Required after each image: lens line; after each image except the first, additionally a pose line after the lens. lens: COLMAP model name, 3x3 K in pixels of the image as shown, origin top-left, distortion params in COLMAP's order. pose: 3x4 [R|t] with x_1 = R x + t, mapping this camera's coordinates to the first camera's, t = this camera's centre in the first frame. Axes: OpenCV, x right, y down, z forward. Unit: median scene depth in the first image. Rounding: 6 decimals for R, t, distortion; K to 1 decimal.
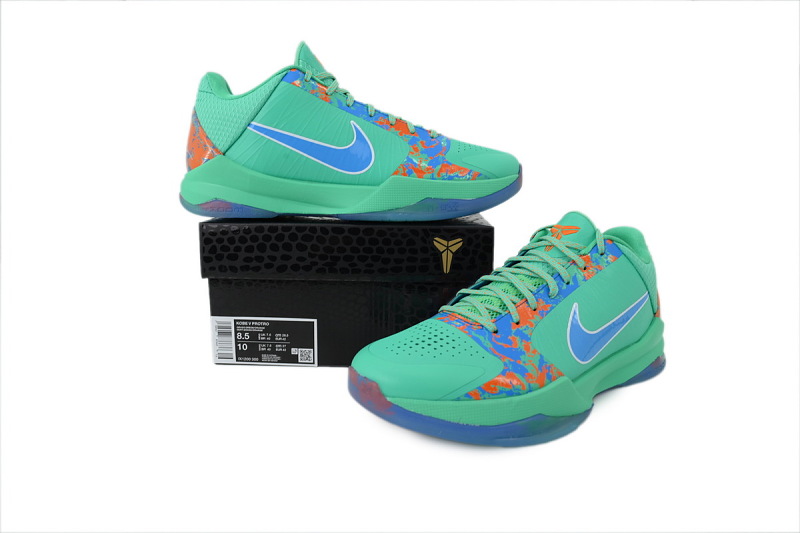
lens RADIAL K [[546.2, 0, 400.0], [0, 546.2, 266.5], [0, 0, 1]] dist [-0.000293, -0.000404]
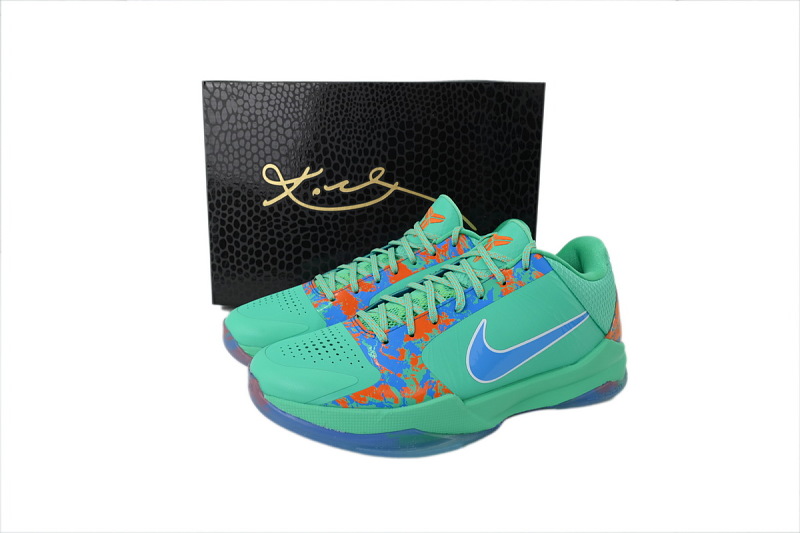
lens RADIAL K [[546.2, 0, 400.0], [0, 546.2, 266.5], [0, 0, 1]] dist [-0.000293, -0.000404]
pose [[0.965922, 0.063287, -0.250979, 0.442154], [-0.049214, 0.996864, 0.061965, -0.084229], [0.254113, -0.047502, 0.966007, 0.034748]]
